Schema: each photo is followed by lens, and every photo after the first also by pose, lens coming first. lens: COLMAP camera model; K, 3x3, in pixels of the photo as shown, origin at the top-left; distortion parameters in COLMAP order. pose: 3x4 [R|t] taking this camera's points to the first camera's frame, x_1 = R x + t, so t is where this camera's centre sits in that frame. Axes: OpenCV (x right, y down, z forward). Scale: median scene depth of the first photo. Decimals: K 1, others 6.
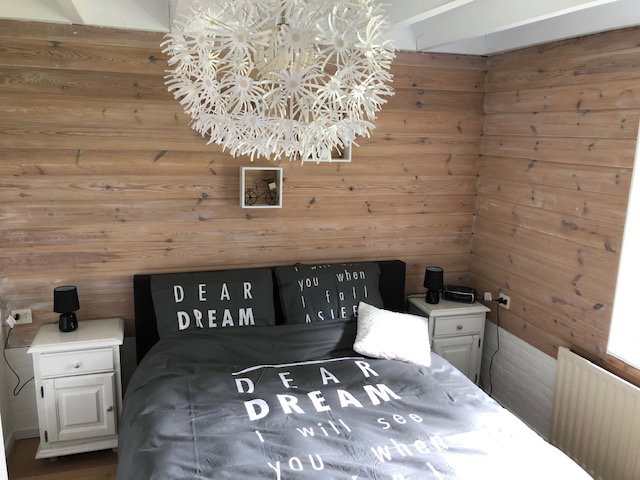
lens RADIAL K [[523.9, 0, 324.1], [0, 523.9, 243.5], [0, 0, 1]] dist [0.059242, -0.090449]
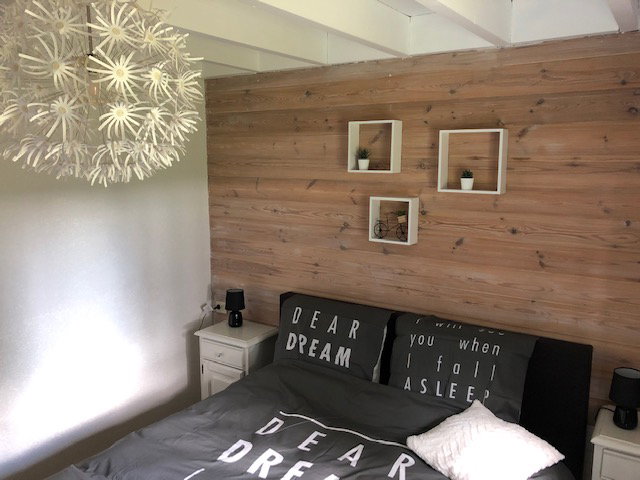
lens RADIAL K [[523.9, 0, 319.4], [0, 523.9, 240.9], [0, 0, 1]] dist [0.059242, -0.090449]
pose [[0.613861, 0.100945, -0.782933, 0.522640], [-0.148603, 0.988836, 0.010980, -0.065402], [0.775301, 0.109606, 0.622009, 0.362808]]
